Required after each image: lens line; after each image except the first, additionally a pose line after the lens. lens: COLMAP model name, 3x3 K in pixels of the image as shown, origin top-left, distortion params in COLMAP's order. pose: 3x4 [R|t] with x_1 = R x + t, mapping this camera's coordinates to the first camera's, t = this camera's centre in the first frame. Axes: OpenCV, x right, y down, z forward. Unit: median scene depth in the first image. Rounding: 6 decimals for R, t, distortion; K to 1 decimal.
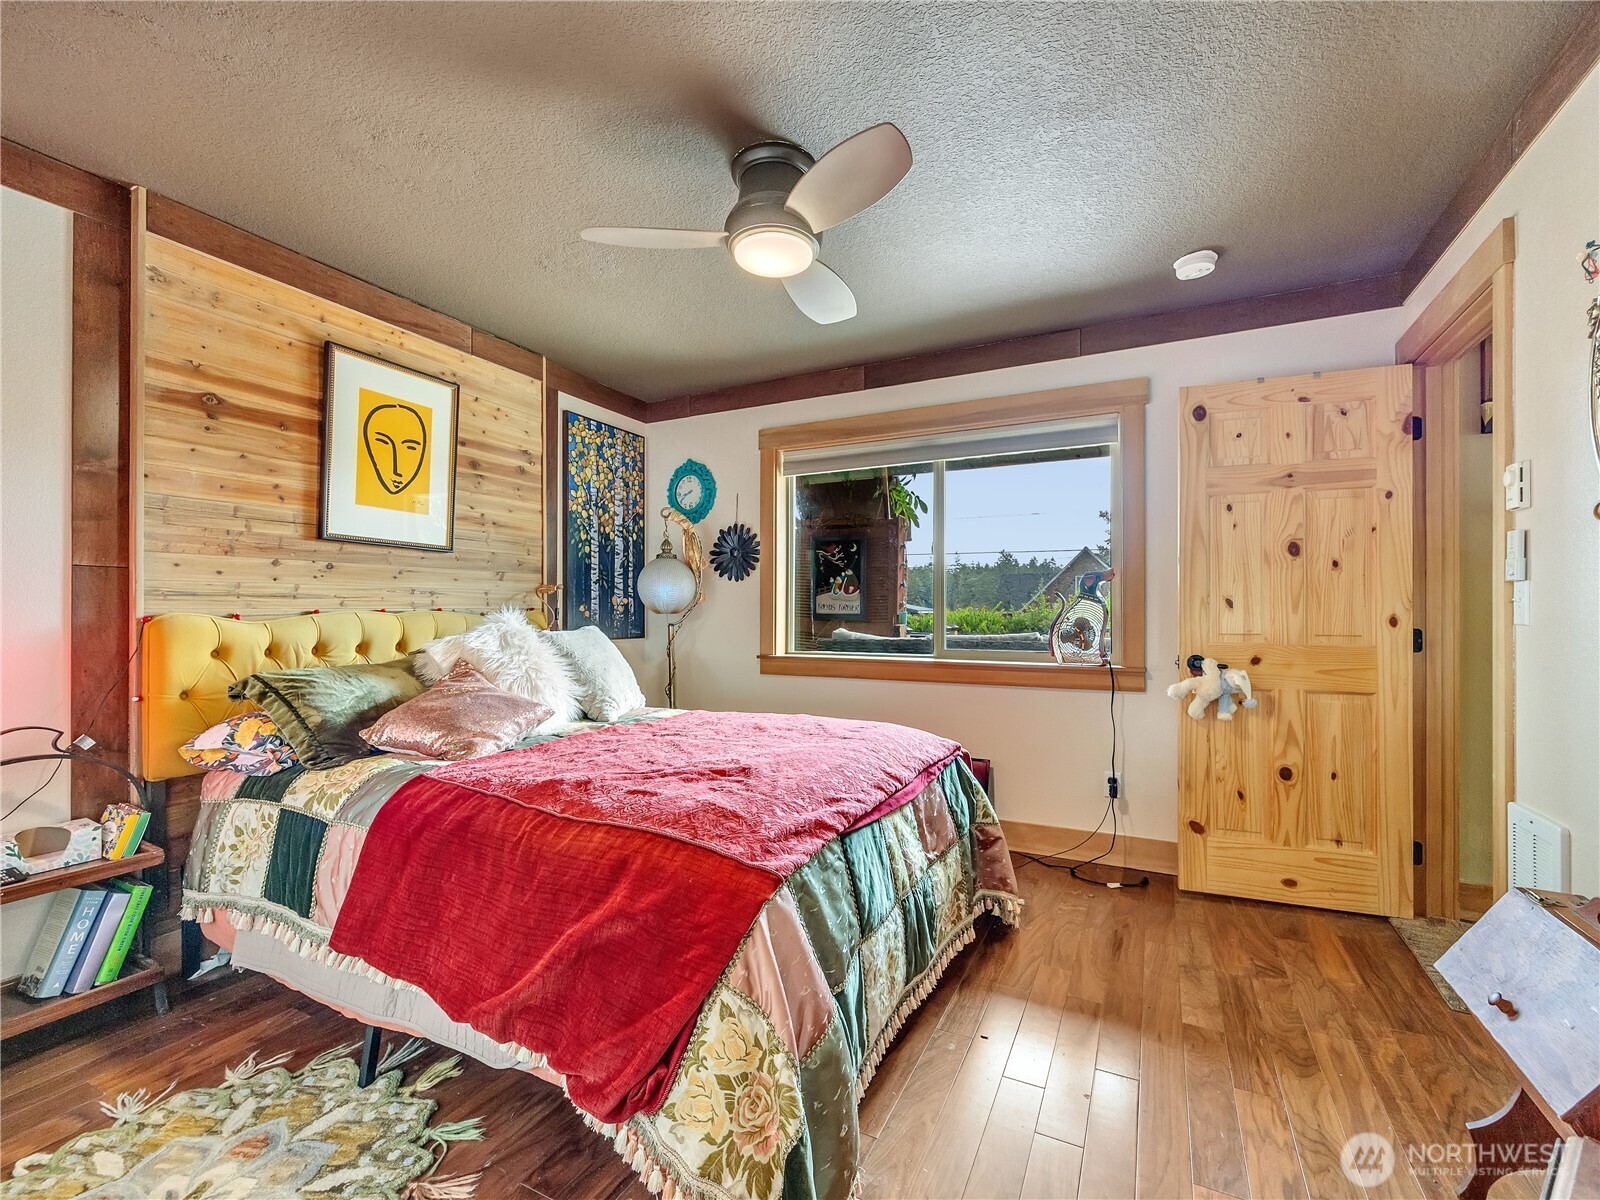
lens RADIAL K [[694.4, 0, 806.9], [0, 694.4, 611.0], [0, 0, 1]] dist [0.000726, 0.000018]
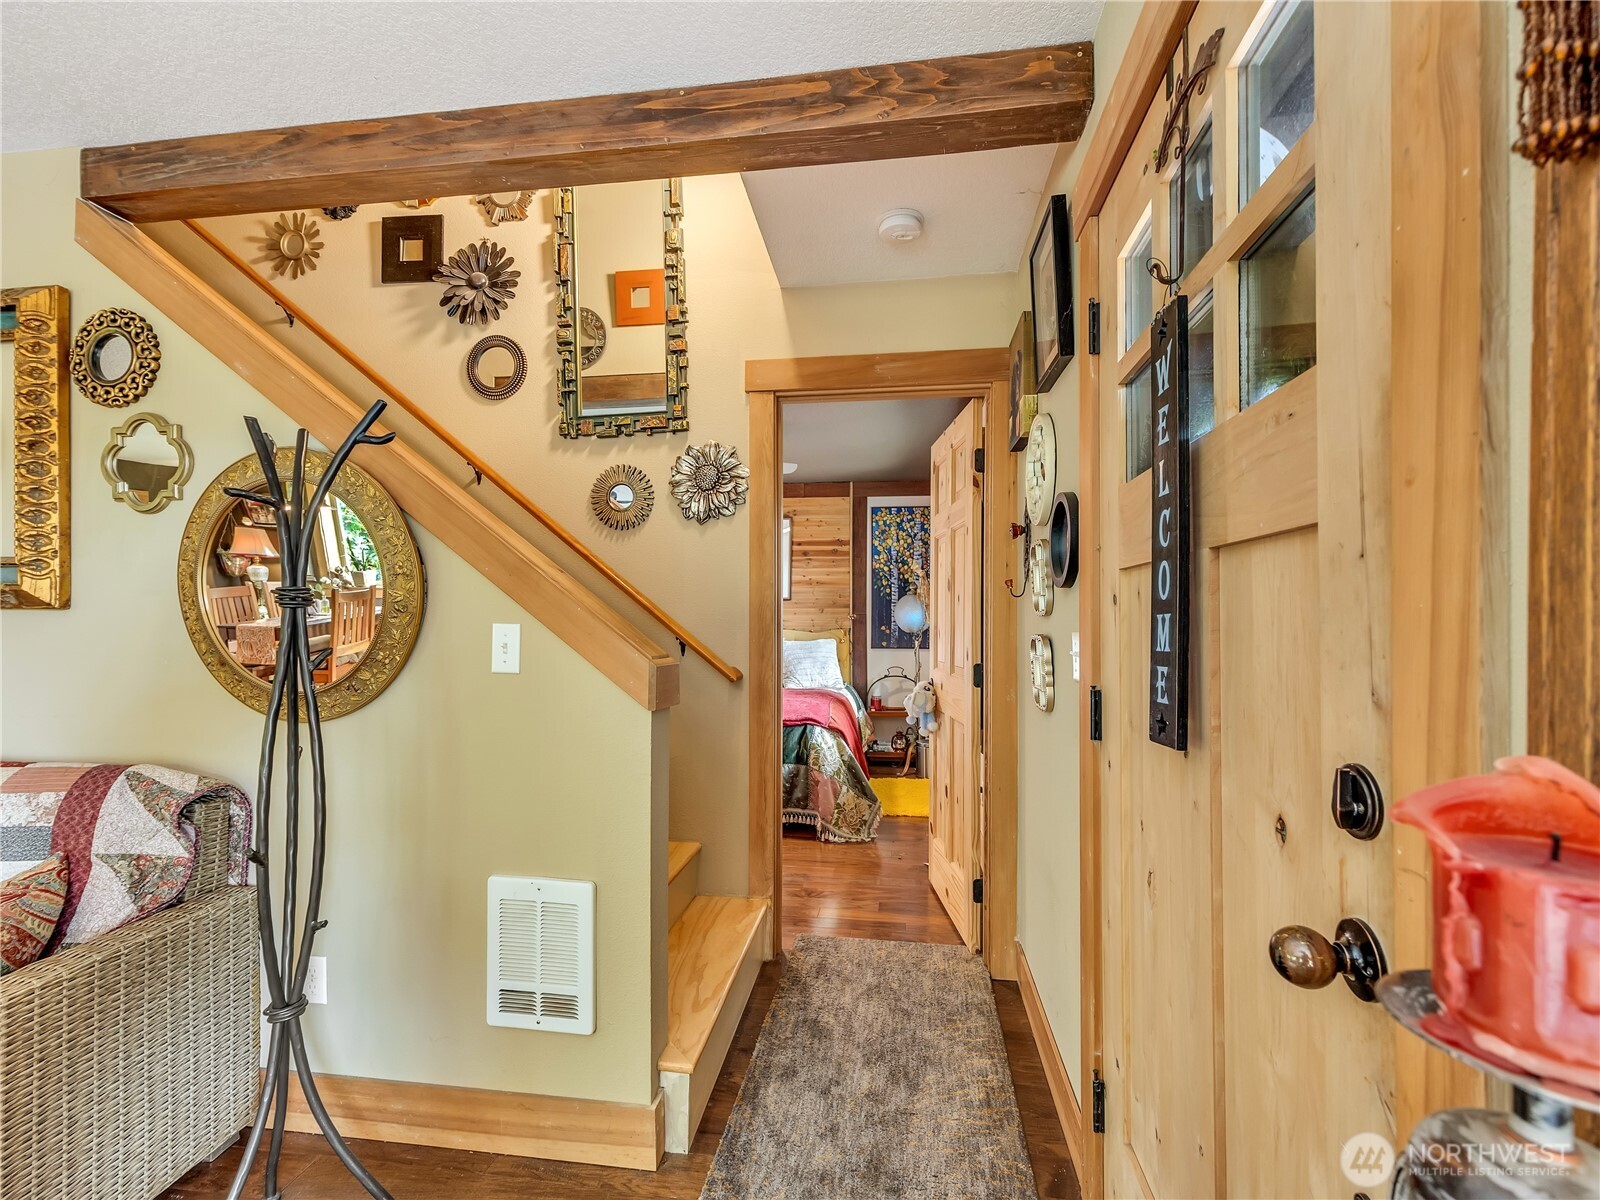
lens RADIAL K [[721.3, 0, 801.9], [0, 721.3, 615.1], [0, 0, 1]] dist [0.001763, -0.000007]
pose [[0.322676, -0.003705, -0.946502, 1.286276], [-0.001085, 0.999990, -0.004284, -0.028468], [0.946509, 0.002409, 0.322669, 0.311601]]
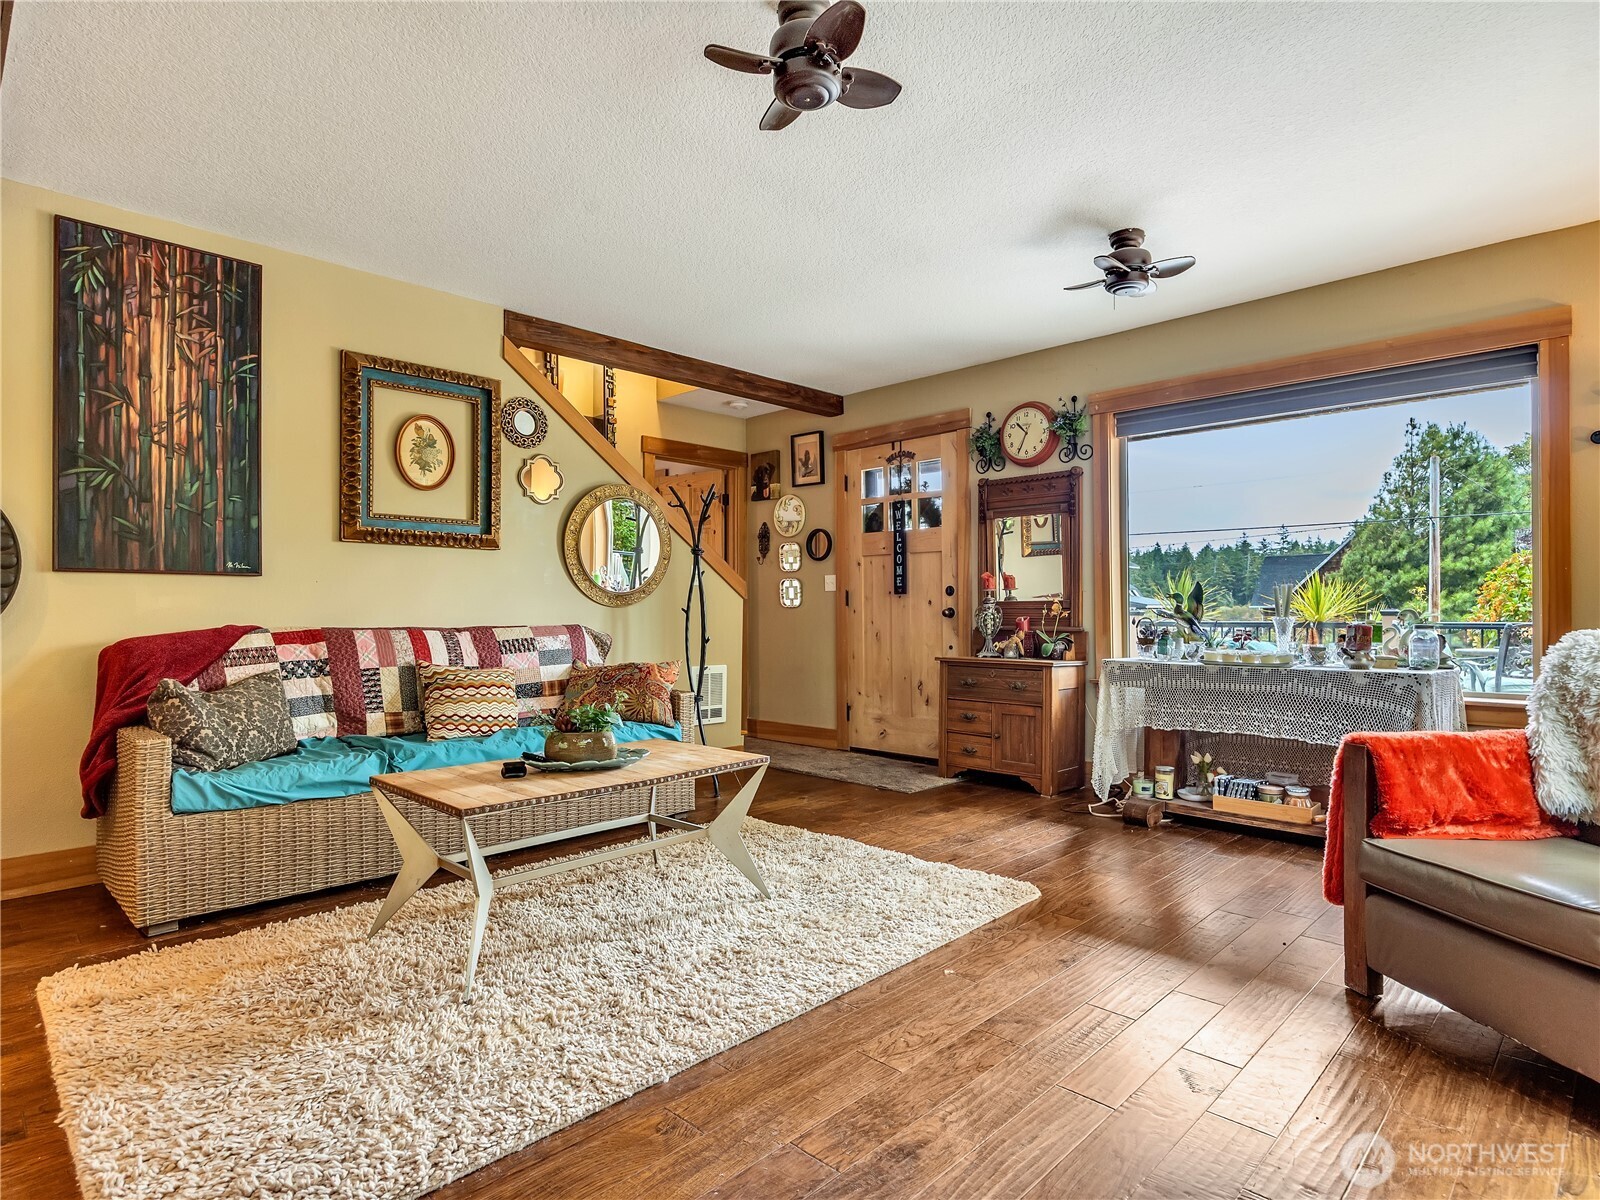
lens RADIAL K [[869.1, 0, 807.3], [0, 869.1, 601.2], [0, 0, 1]] dist [-0.007054, -0.000747]
pose [[0.954049, -0.008509, -0.299529, 1.377911], [0.005372, 0.999922, -0.011293, 0.051215], [0.299602, 0.009165, 0.954020, -1.030623]]
